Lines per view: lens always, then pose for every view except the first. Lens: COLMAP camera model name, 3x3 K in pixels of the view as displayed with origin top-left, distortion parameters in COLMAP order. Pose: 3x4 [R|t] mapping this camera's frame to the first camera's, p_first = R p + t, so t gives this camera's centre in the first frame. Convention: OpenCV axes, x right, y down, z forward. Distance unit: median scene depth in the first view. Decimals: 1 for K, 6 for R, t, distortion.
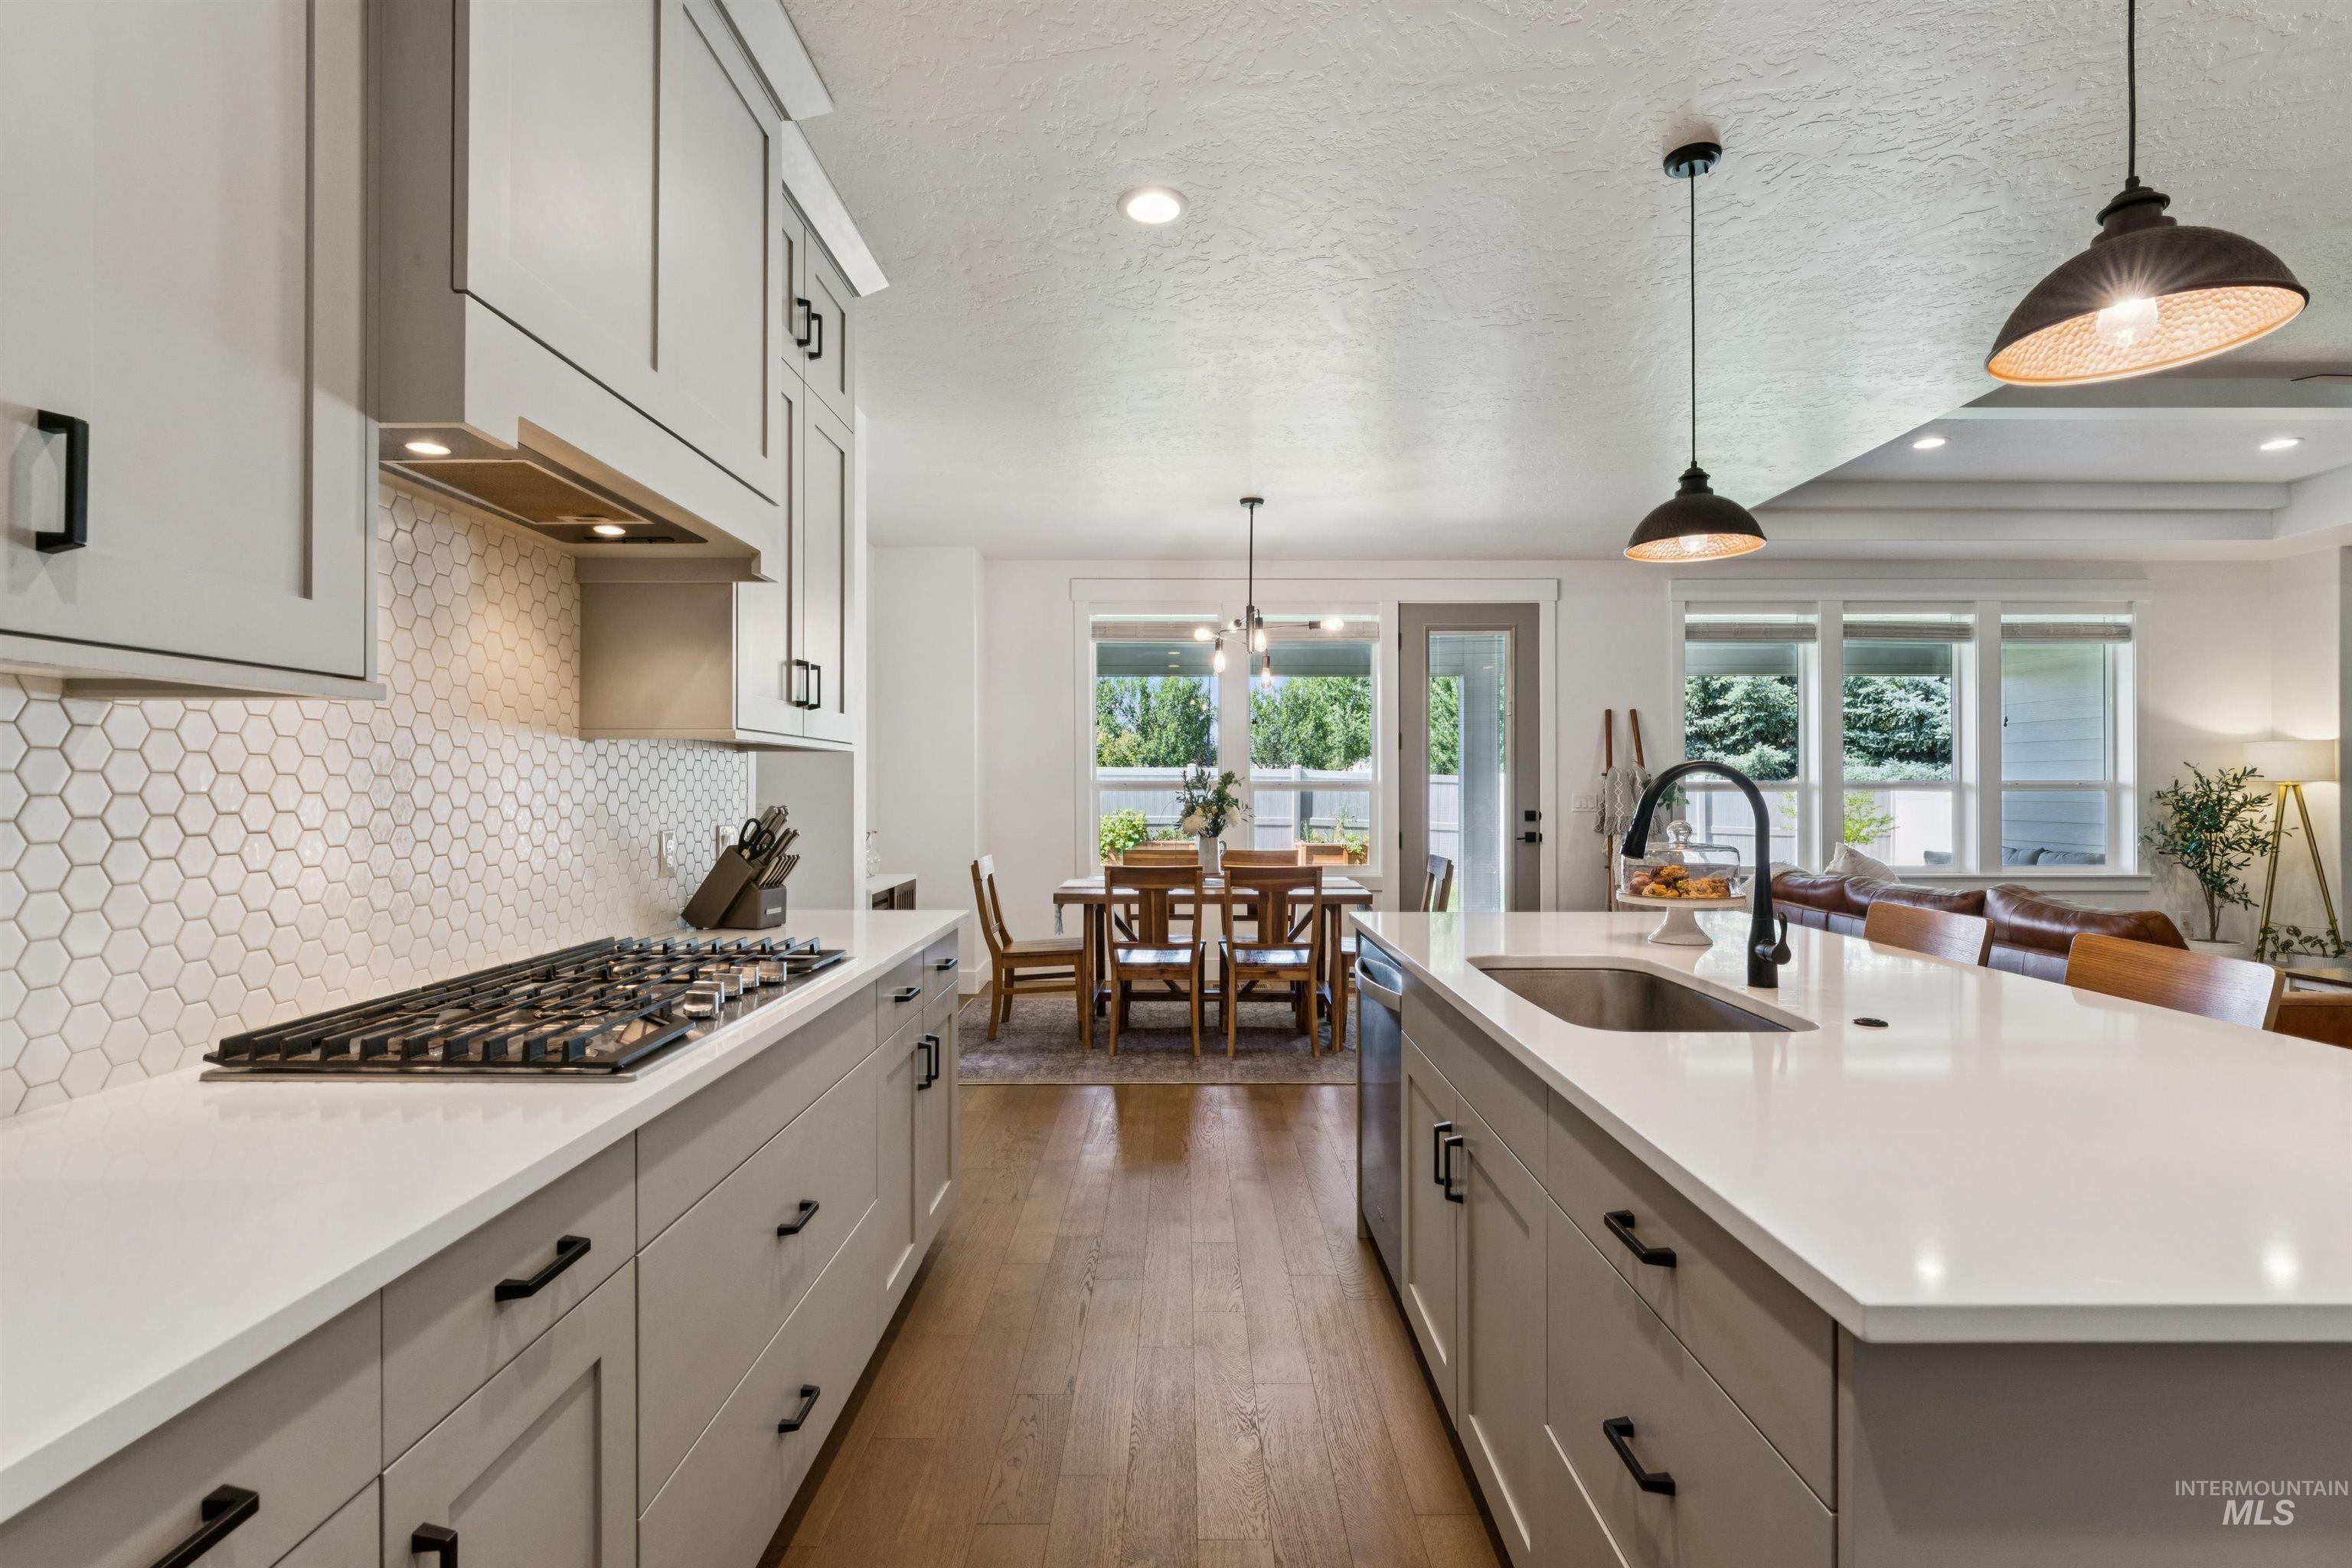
lens RADIAL K [[1085.3, 0, 1177.9], [0, 1085.3, 782.5], [0, 0, 1]] dist [-0.004257, -0.000697]
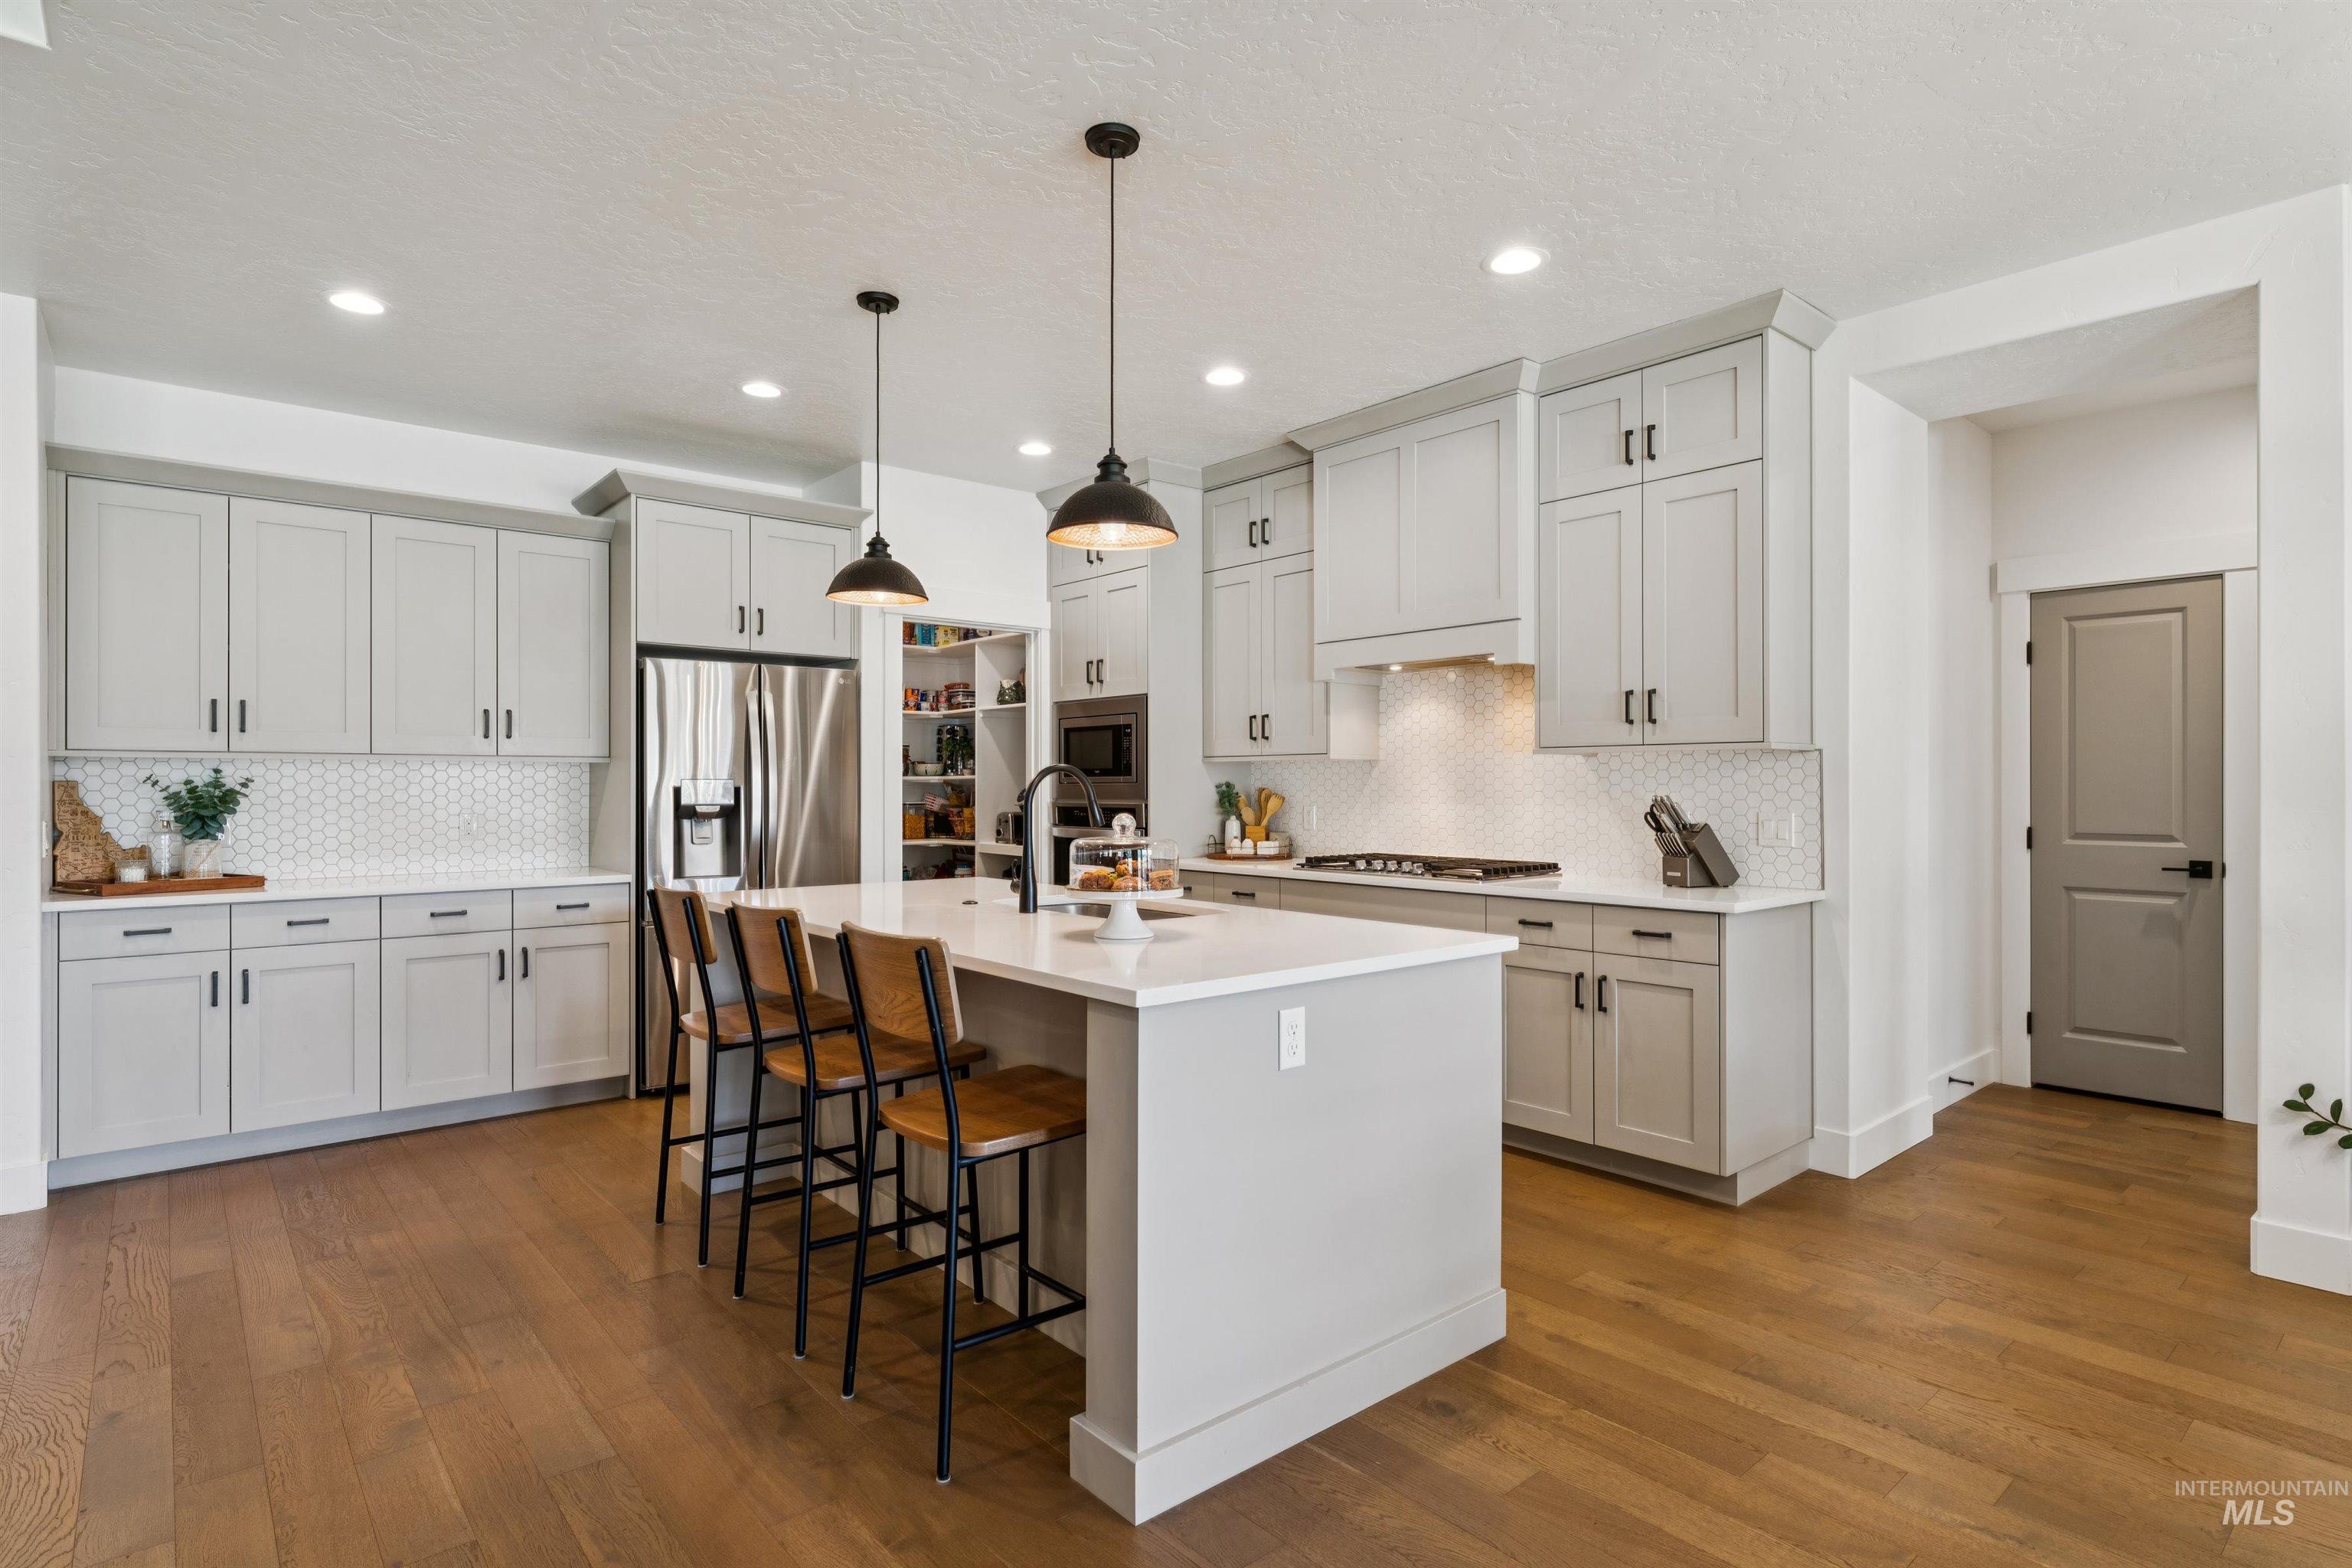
lens RADIAL K [[1184.7, 0, 1176.0], [0, 1184.7, 784.0], [0, 0, 1]] dist [-0.001933, -0.001681]
pose [[-0.757587, -0.000774, -0.652734, 0.511875], [0.003138, 0.999983, -0.004829, 0.006036], [0.652727, -0.005707, -0.757572, 0.834433]]
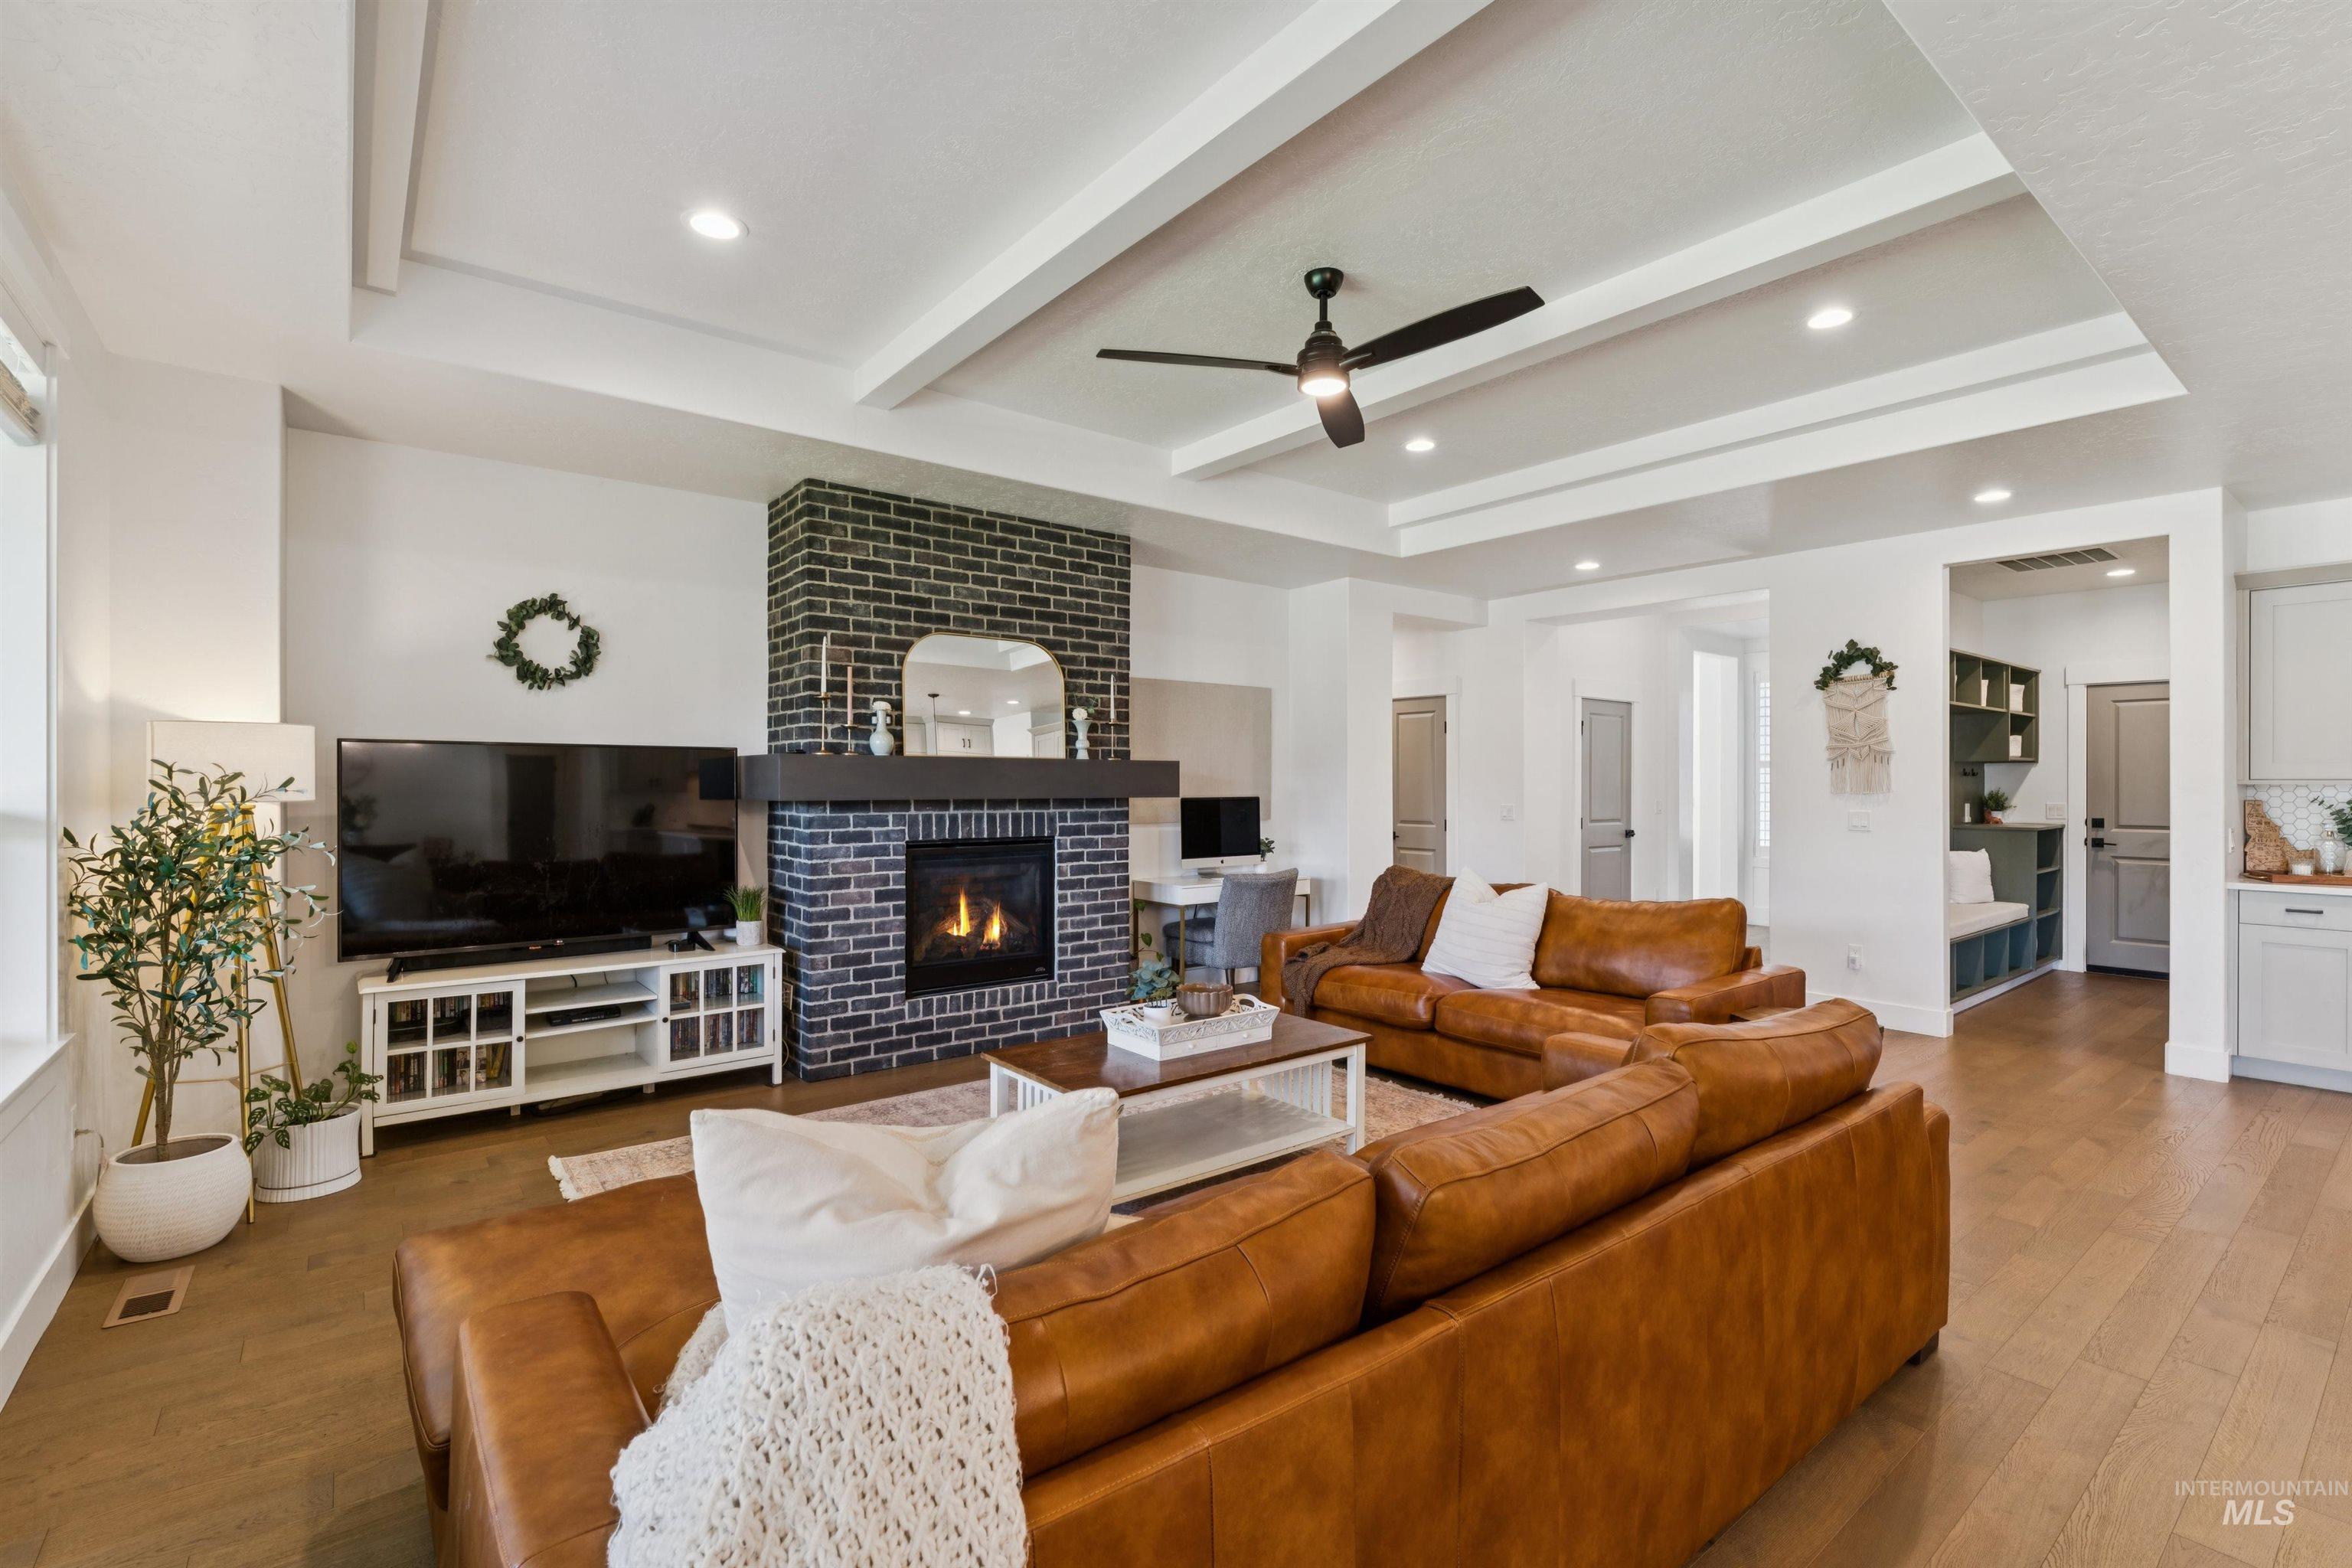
lens RADIAL K [[1050.2, 0, 1180.9], [0, 1050.2, 787.5], [0, 0, 1]] dist [-0.003263, 0.000385]
pose [[-0.621841, -0.002391, 0.783140, 0.420565], [-0.002625, 0.999996, 0.000969, -0.011160], [-0.783139, -0.001453, -0.621845, 1.155667]]
